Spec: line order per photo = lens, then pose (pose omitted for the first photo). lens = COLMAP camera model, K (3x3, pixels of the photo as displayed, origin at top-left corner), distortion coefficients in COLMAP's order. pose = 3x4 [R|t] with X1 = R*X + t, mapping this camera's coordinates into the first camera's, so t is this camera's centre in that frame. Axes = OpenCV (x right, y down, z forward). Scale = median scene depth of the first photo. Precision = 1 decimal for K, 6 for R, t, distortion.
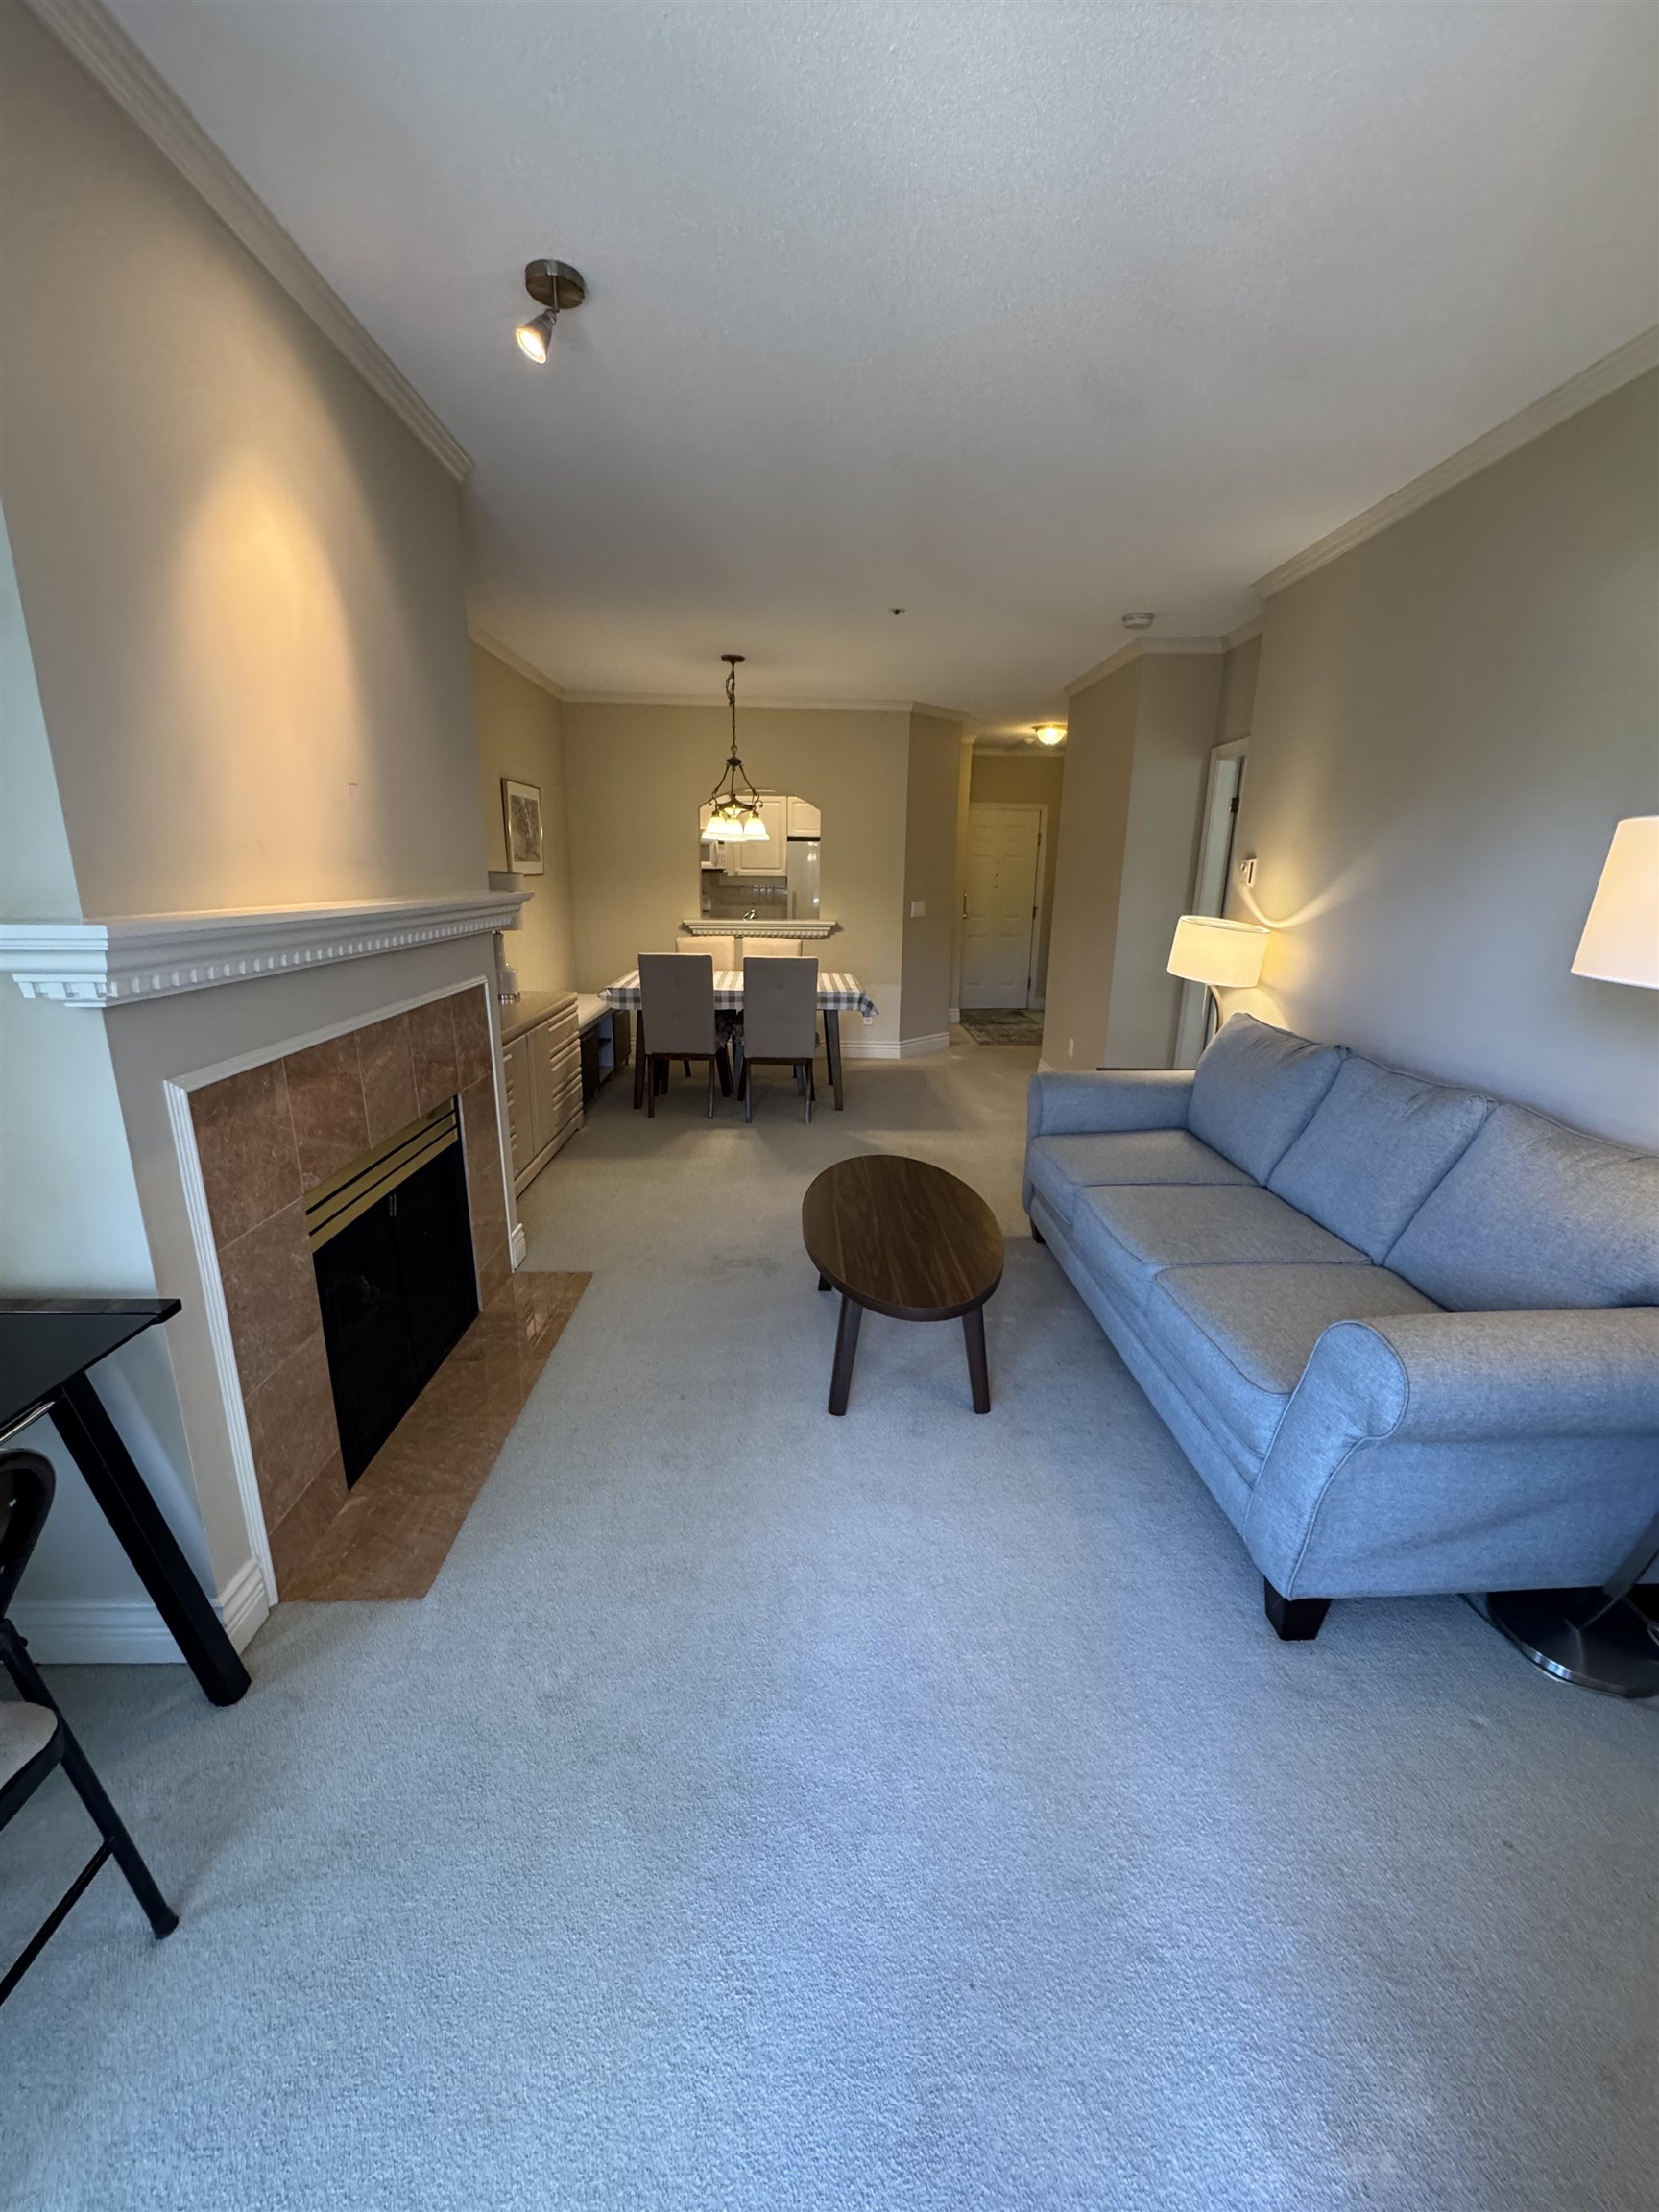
lens RADIAL K [[881.1, 0, 830.7], [0, 881.1, 1108.9], [0, 0, 1]] dist [-0.004221, -0.000174]
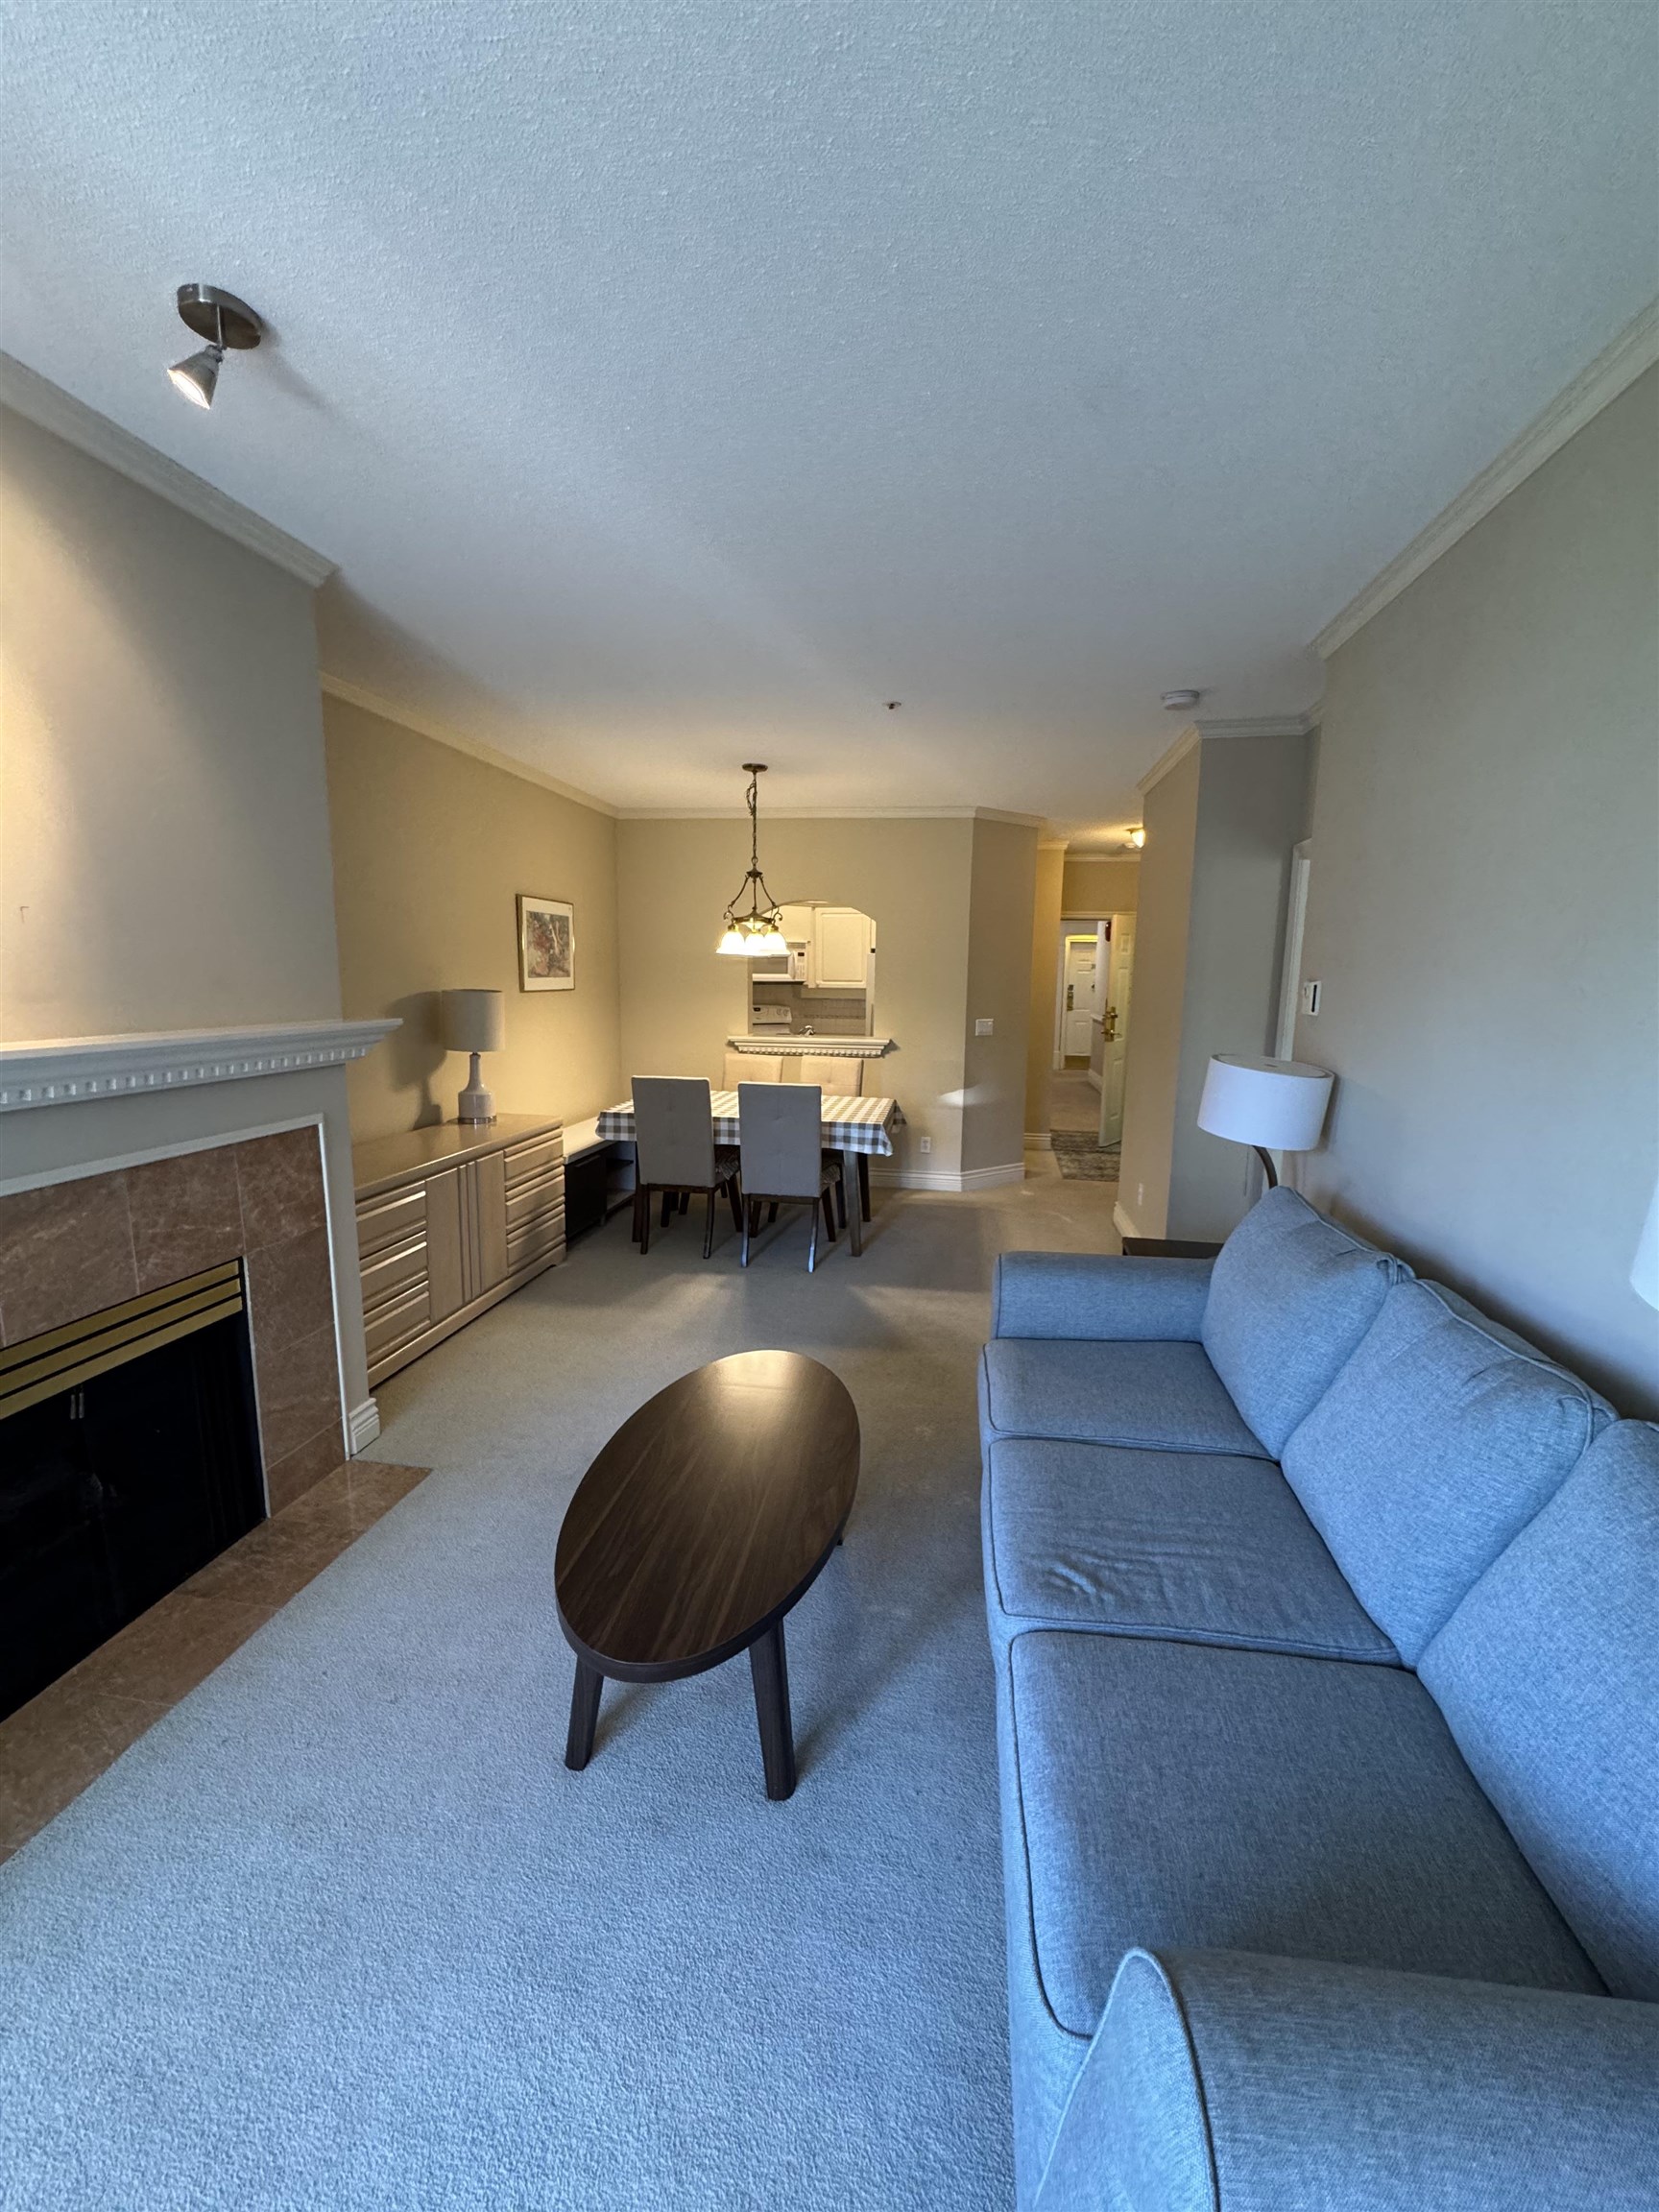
lens RADIAL K [[881.1, 0, 830.7], [0, 881.1, 1108.9], [0, 0, 1]] dist [-0.004221, -0.000174]
pose [[0.982855, 0.028186, -0.182214, 0.150042], [-0.049062, 0.992598, -0.111098, -0.048843], [0.177734, 0.118133, 0.976962, 0.137373]]
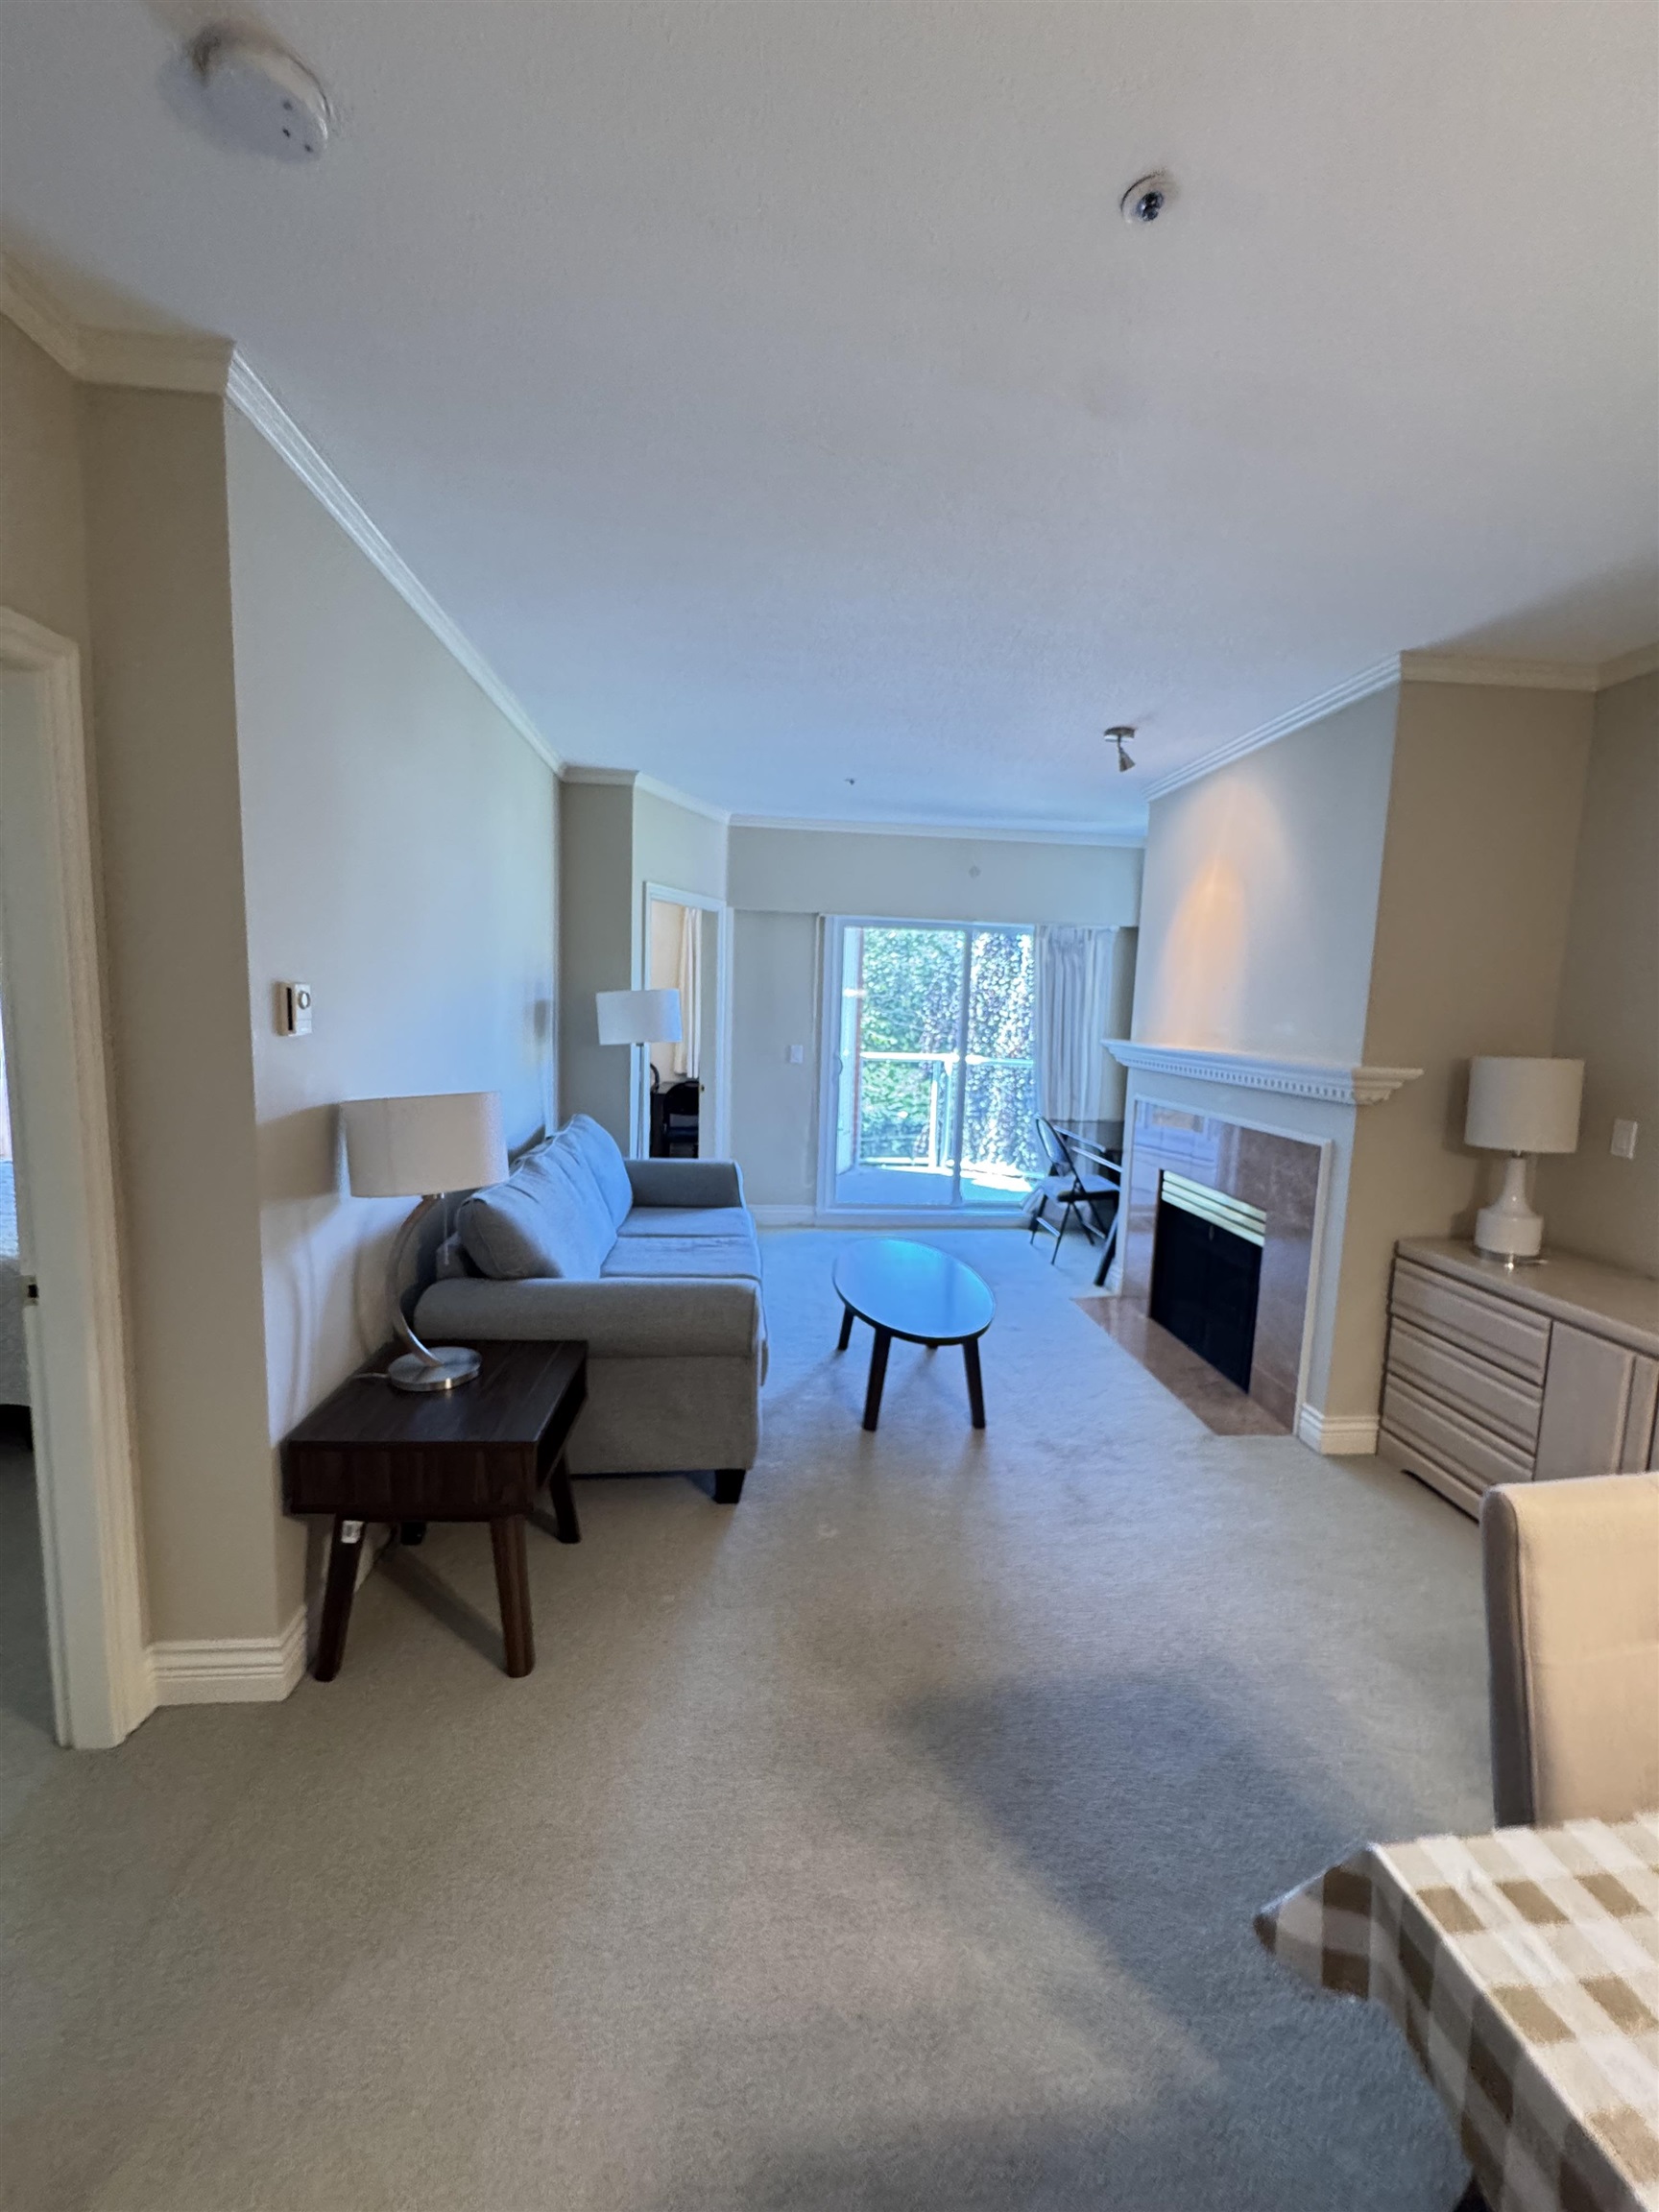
lens RADIAL K [[895.0, 0, 832.4], [0, 895.0, 1108.2], [0, 0, 1]] dist [-0.001975, 0.000101]
pose [[-0.996532, -0.036233, -0.074903, 0.153887], [-0.061784, 0.925183, 0.374458, -0.312513], [0.055731, 0.377787, -0.924214, 1.105538]]
